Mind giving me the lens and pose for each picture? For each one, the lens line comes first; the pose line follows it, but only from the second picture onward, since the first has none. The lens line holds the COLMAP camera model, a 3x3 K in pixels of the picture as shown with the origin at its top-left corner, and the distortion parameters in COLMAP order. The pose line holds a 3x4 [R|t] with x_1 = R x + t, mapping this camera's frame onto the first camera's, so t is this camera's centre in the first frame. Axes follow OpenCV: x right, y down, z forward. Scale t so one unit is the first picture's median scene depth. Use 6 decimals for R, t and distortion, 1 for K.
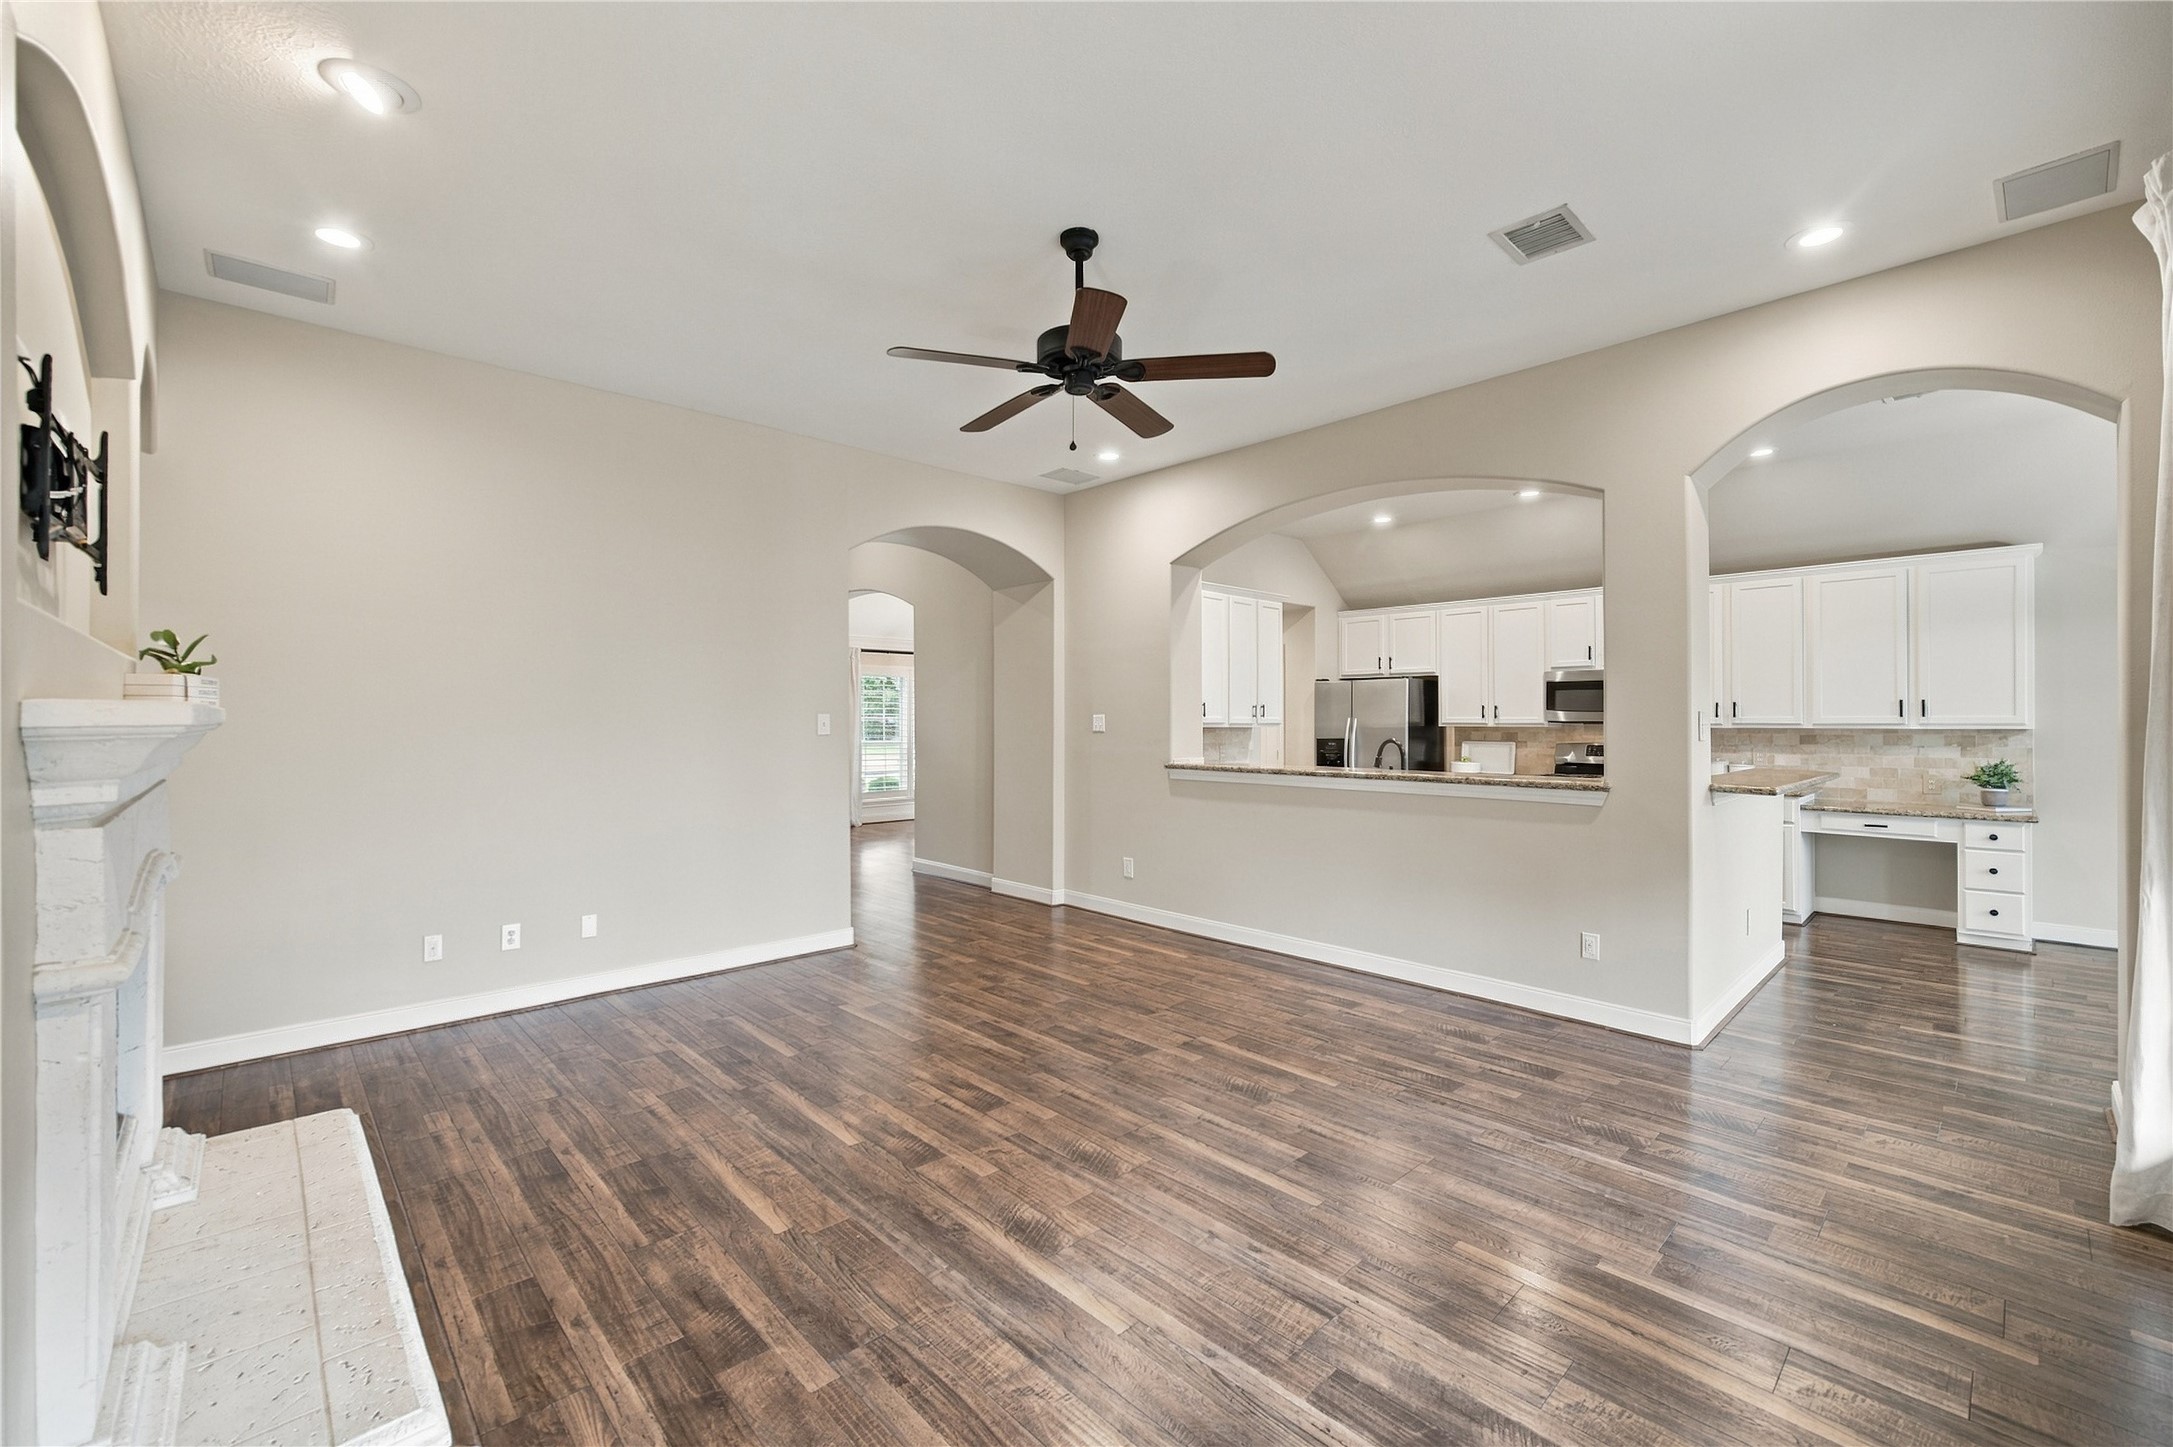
lens RADIAL K [[889.8, 0, 1091.5], [0, 889.8, 728.2], [0, 0, 1]] dist [-0.000489, 0.000017]
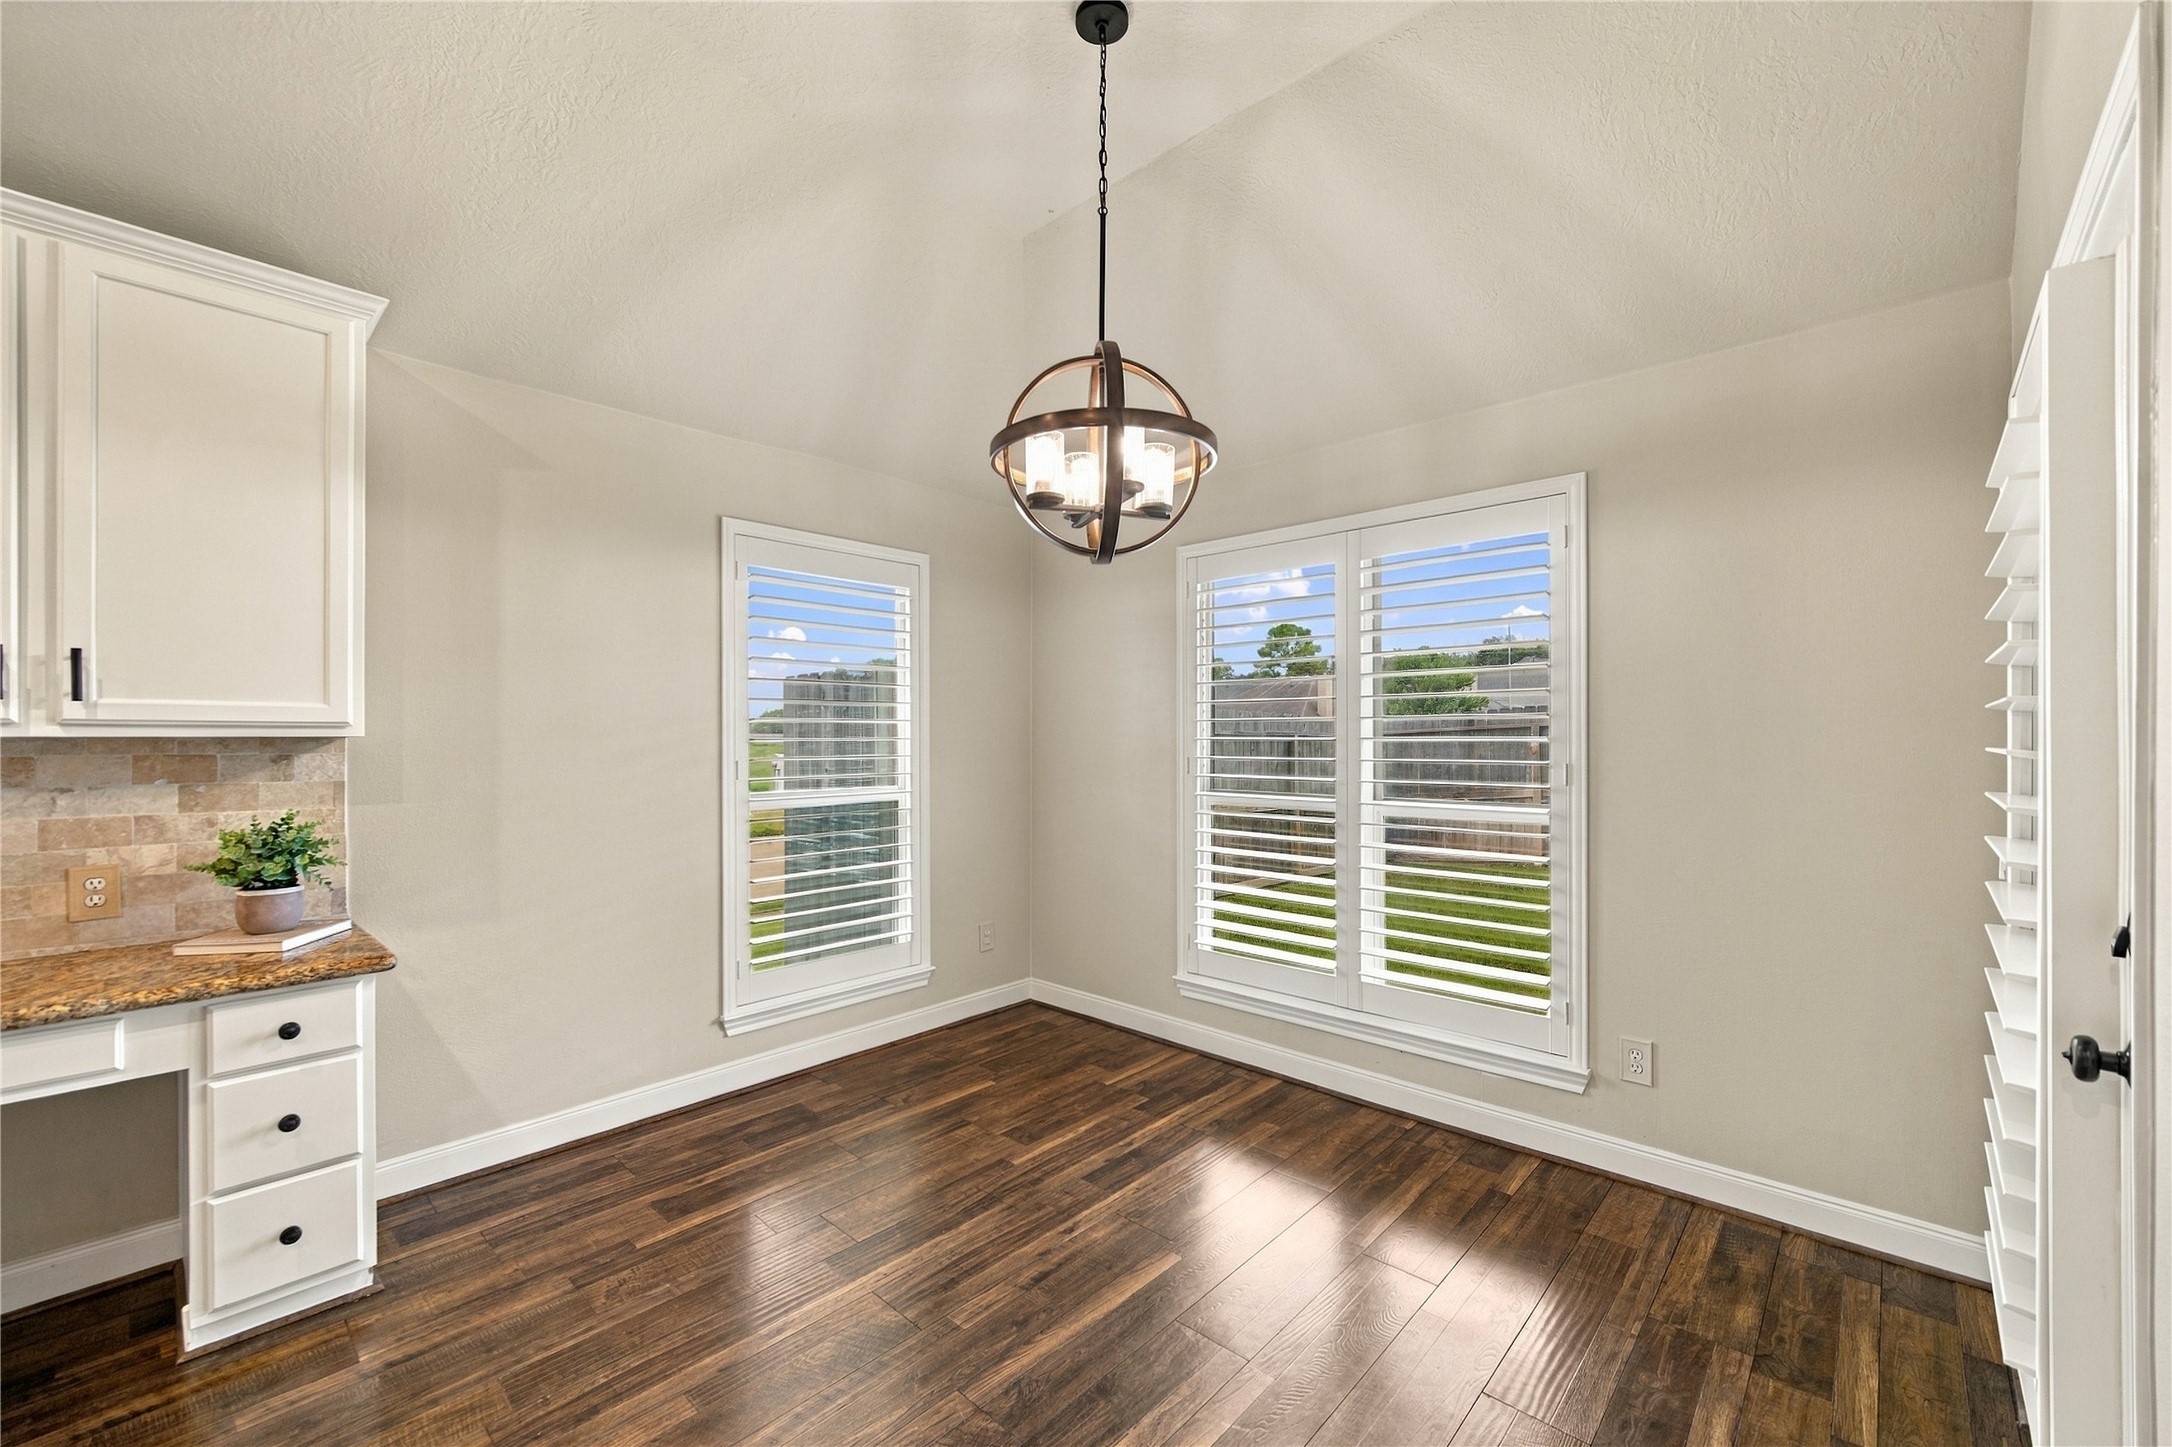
lens RADIAL K [[876.0, 0, 1086.2], [0, 876.0, 734.5], [0, 0, 1]] dist [0.001082, 0.000029]
pose [[-0.050303, -0.001583, 0.998733, 0.603328], [0.005333, 0.999984, 0.001854, 0.000528], [-0.998720, 0.005420, -0.050294, 0.653480]]
